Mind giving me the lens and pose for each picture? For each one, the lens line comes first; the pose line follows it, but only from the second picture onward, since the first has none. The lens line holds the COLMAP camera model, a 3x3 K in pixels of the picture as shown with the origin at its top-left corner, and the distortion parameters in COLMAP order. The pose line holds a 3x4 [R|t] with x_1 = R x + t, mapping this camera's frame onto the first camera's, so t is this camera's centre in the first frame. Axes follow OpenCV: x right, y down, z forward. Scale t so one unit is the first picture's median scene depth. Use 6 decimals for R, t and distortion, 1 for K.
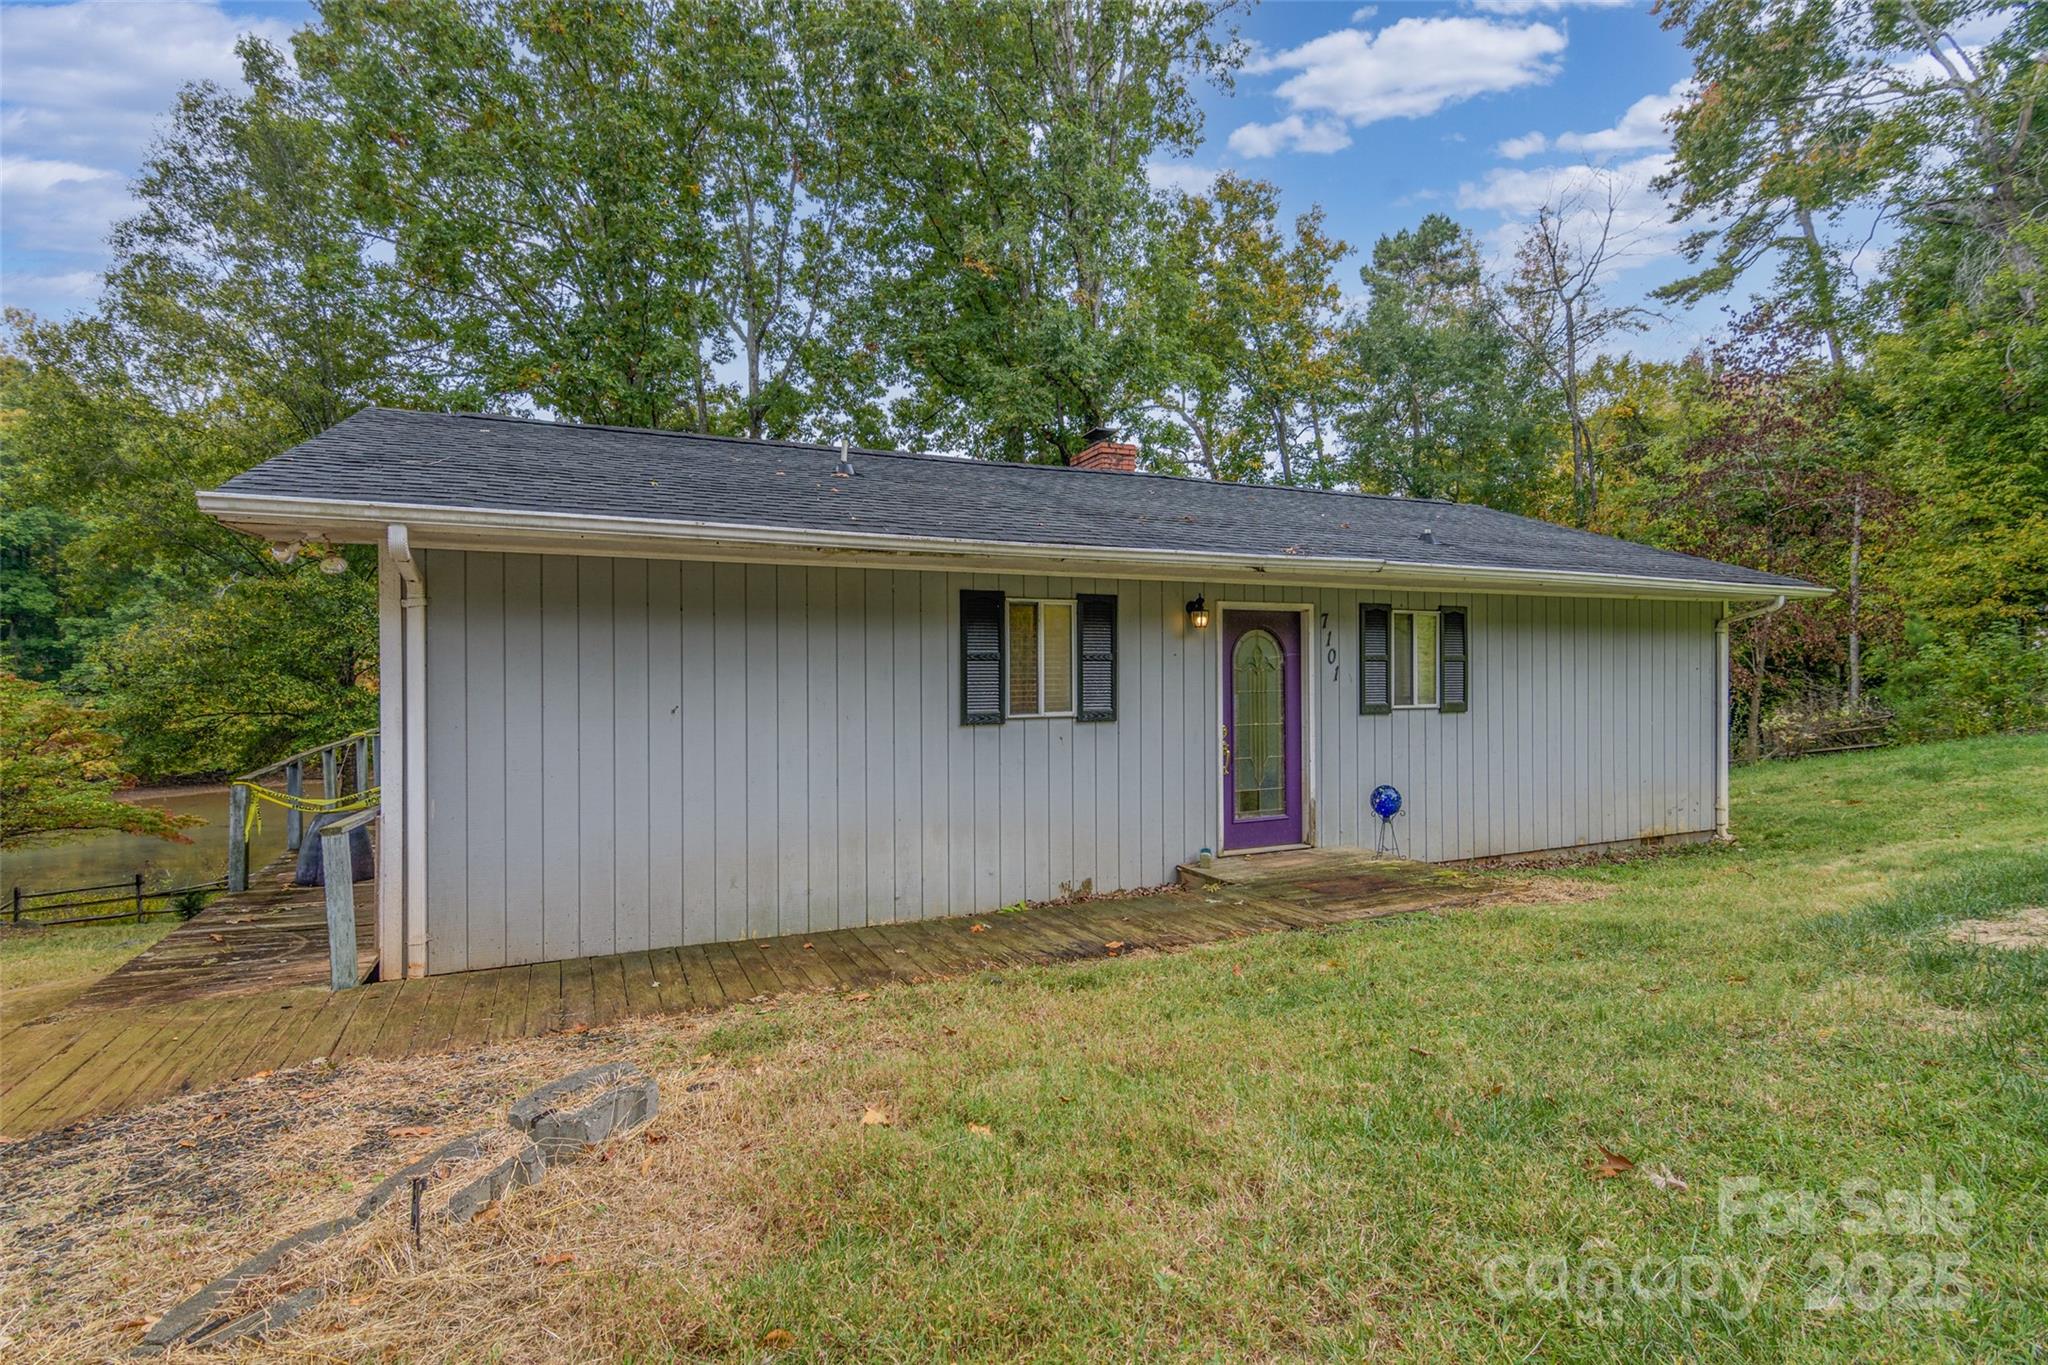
lens RADIAL K [[985.7, 0, 1020.5], [0, 985.7, 679.3], [0, 0, 1]] dist [0.001258, 0.000986]
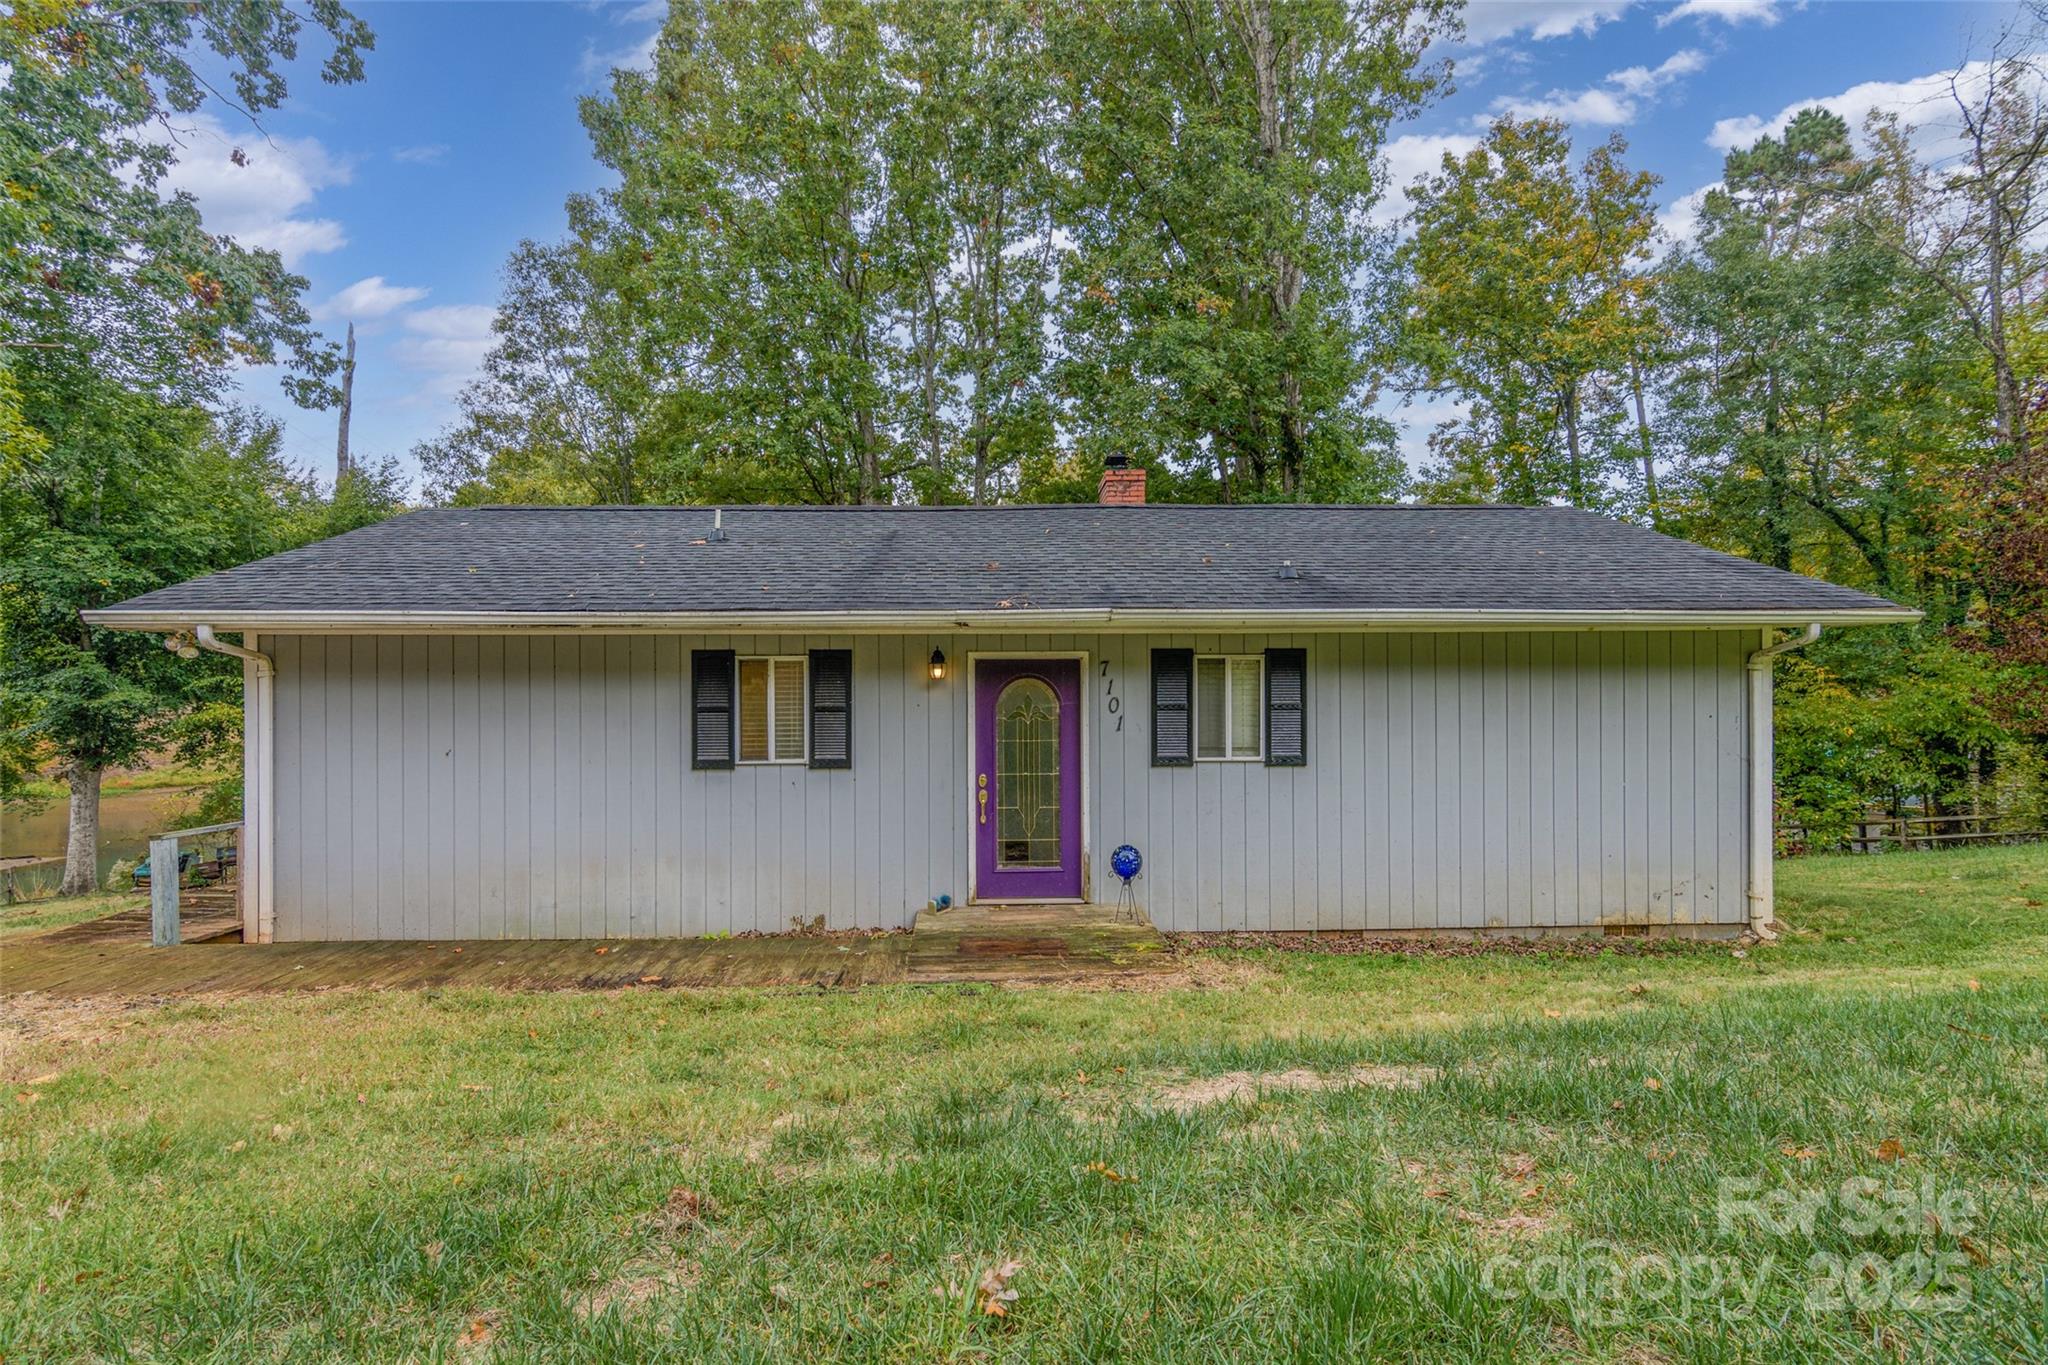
lens RADIAL K [[985.7, 0, 1016.7], [0, 985.7, 681.5], [0, 0, 1]] dist [0.001258, 0.000986]
pose [[0.923072, 0.004318, -0.384603, 0.626540], [-0.003259, 0.999989, 0.003405, -0.051962], [0.384614, -0.001890, 0.923076, 0.083342]]
